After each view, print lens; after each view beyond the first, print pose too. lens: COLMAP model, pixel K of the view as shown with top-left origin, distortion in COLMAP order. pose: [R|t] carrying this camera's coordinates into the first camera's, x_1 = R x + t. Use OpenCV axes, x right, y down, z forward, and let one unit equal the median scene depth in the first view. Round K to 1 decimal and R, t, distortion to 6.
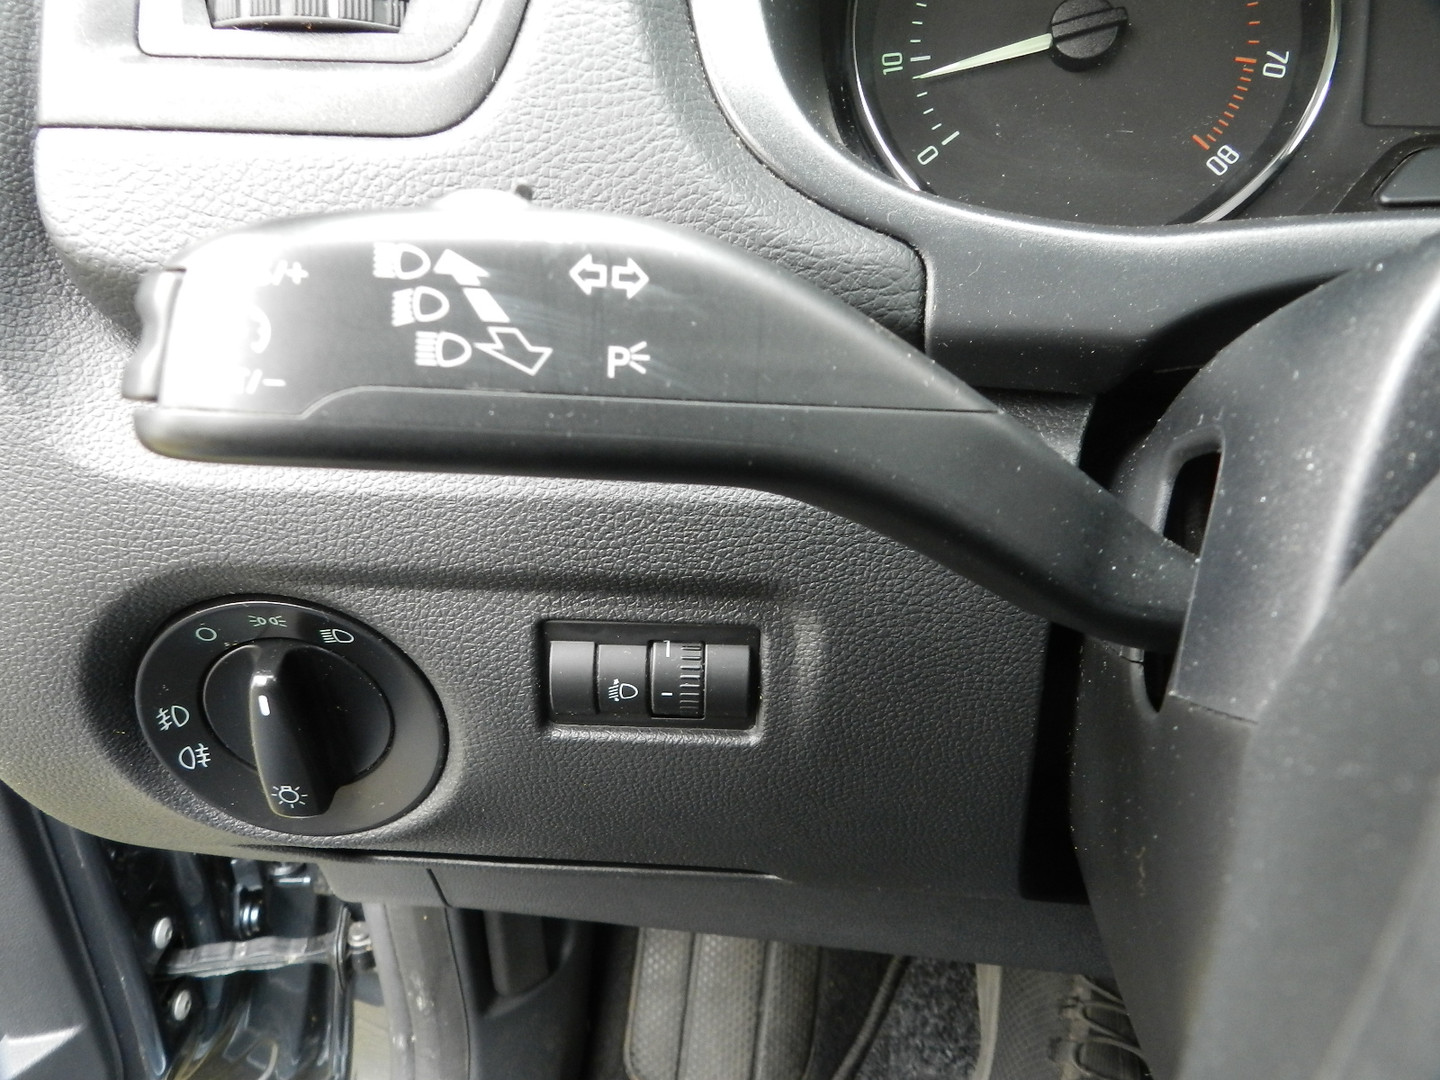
lens RADIAL K [[1229.9, 0, 761.1], [0, 1229.9, 508.0], [0, 0, 1]] dist [0.029100, 0.001404]
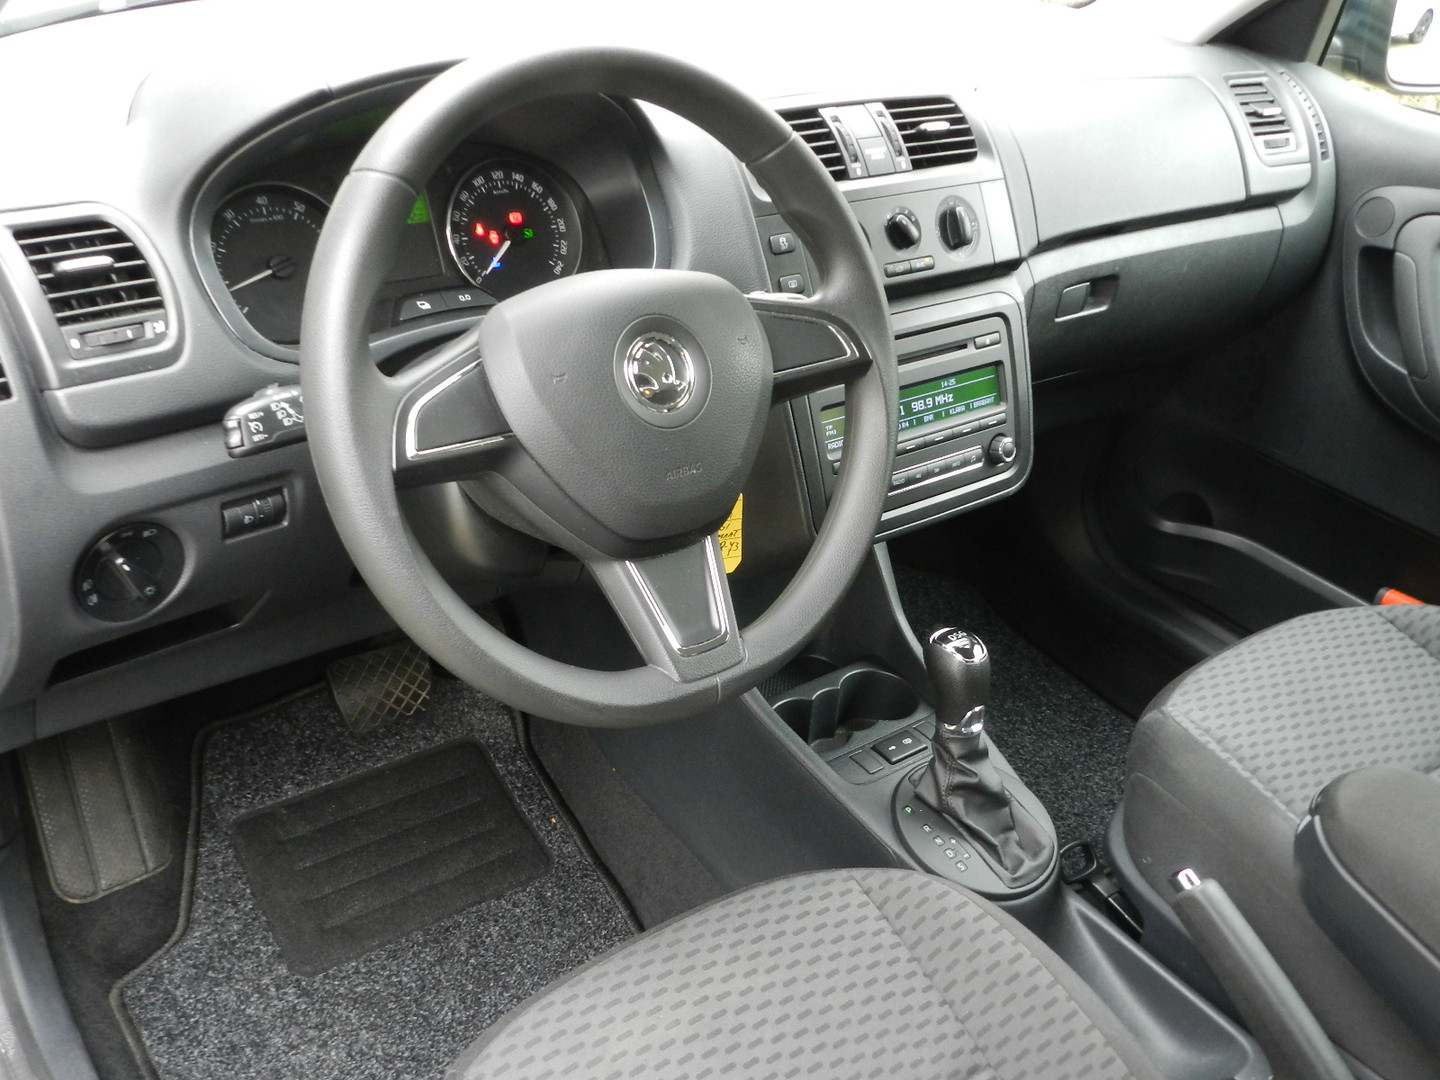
lens RADIAL K [[1343.9, 0, 720.0], [0, 1343.9, 540.0], [0, 0, 1]] dist [0.011976, -0.010837]
pose [[0.690792, -0.305934, 0.655142, -1.574135], [0.252301, 0.951115, 0.178116, -0.112070], [-0.677607, 0.042252, 0.734209, -2.392652]]
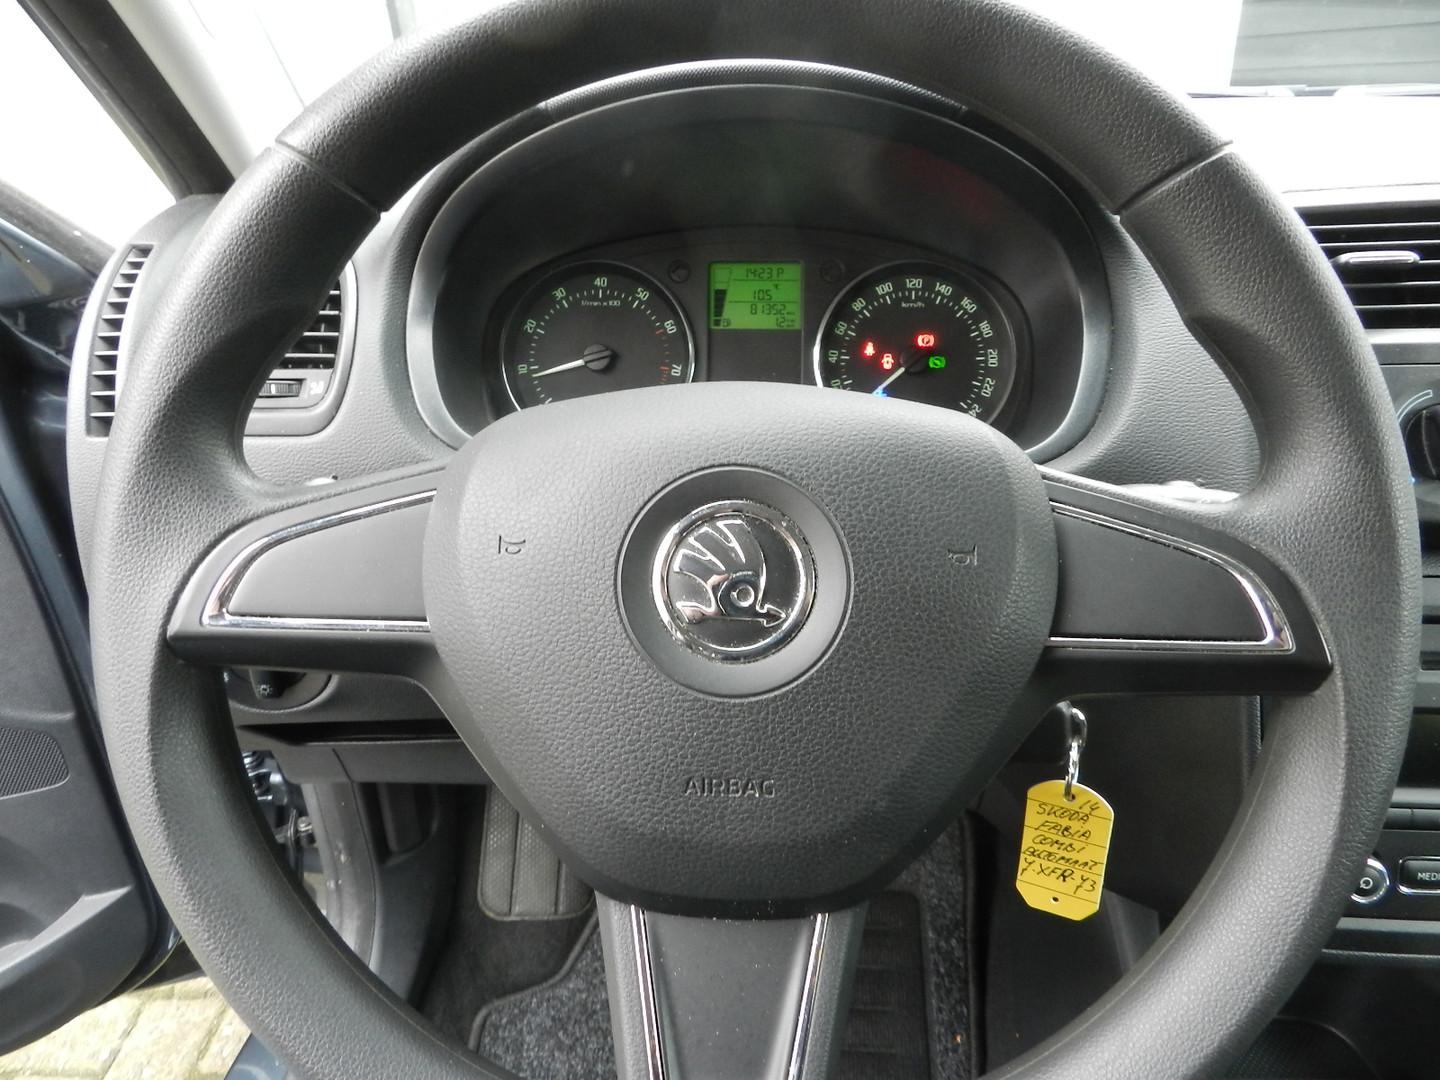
lens RADIAL K [[952.3, 0, 720.0], [0, 952.3, 540.0], [0, 0, 1]] dist [0.060485, 0.003170]
pose [[0.994093, -0.047320, 0.097676, 0.376989], [0.048346, 0.998797, -0.008160, -0.007856], [-0.097173, 0.012834, 0.995185, -1.095281]]
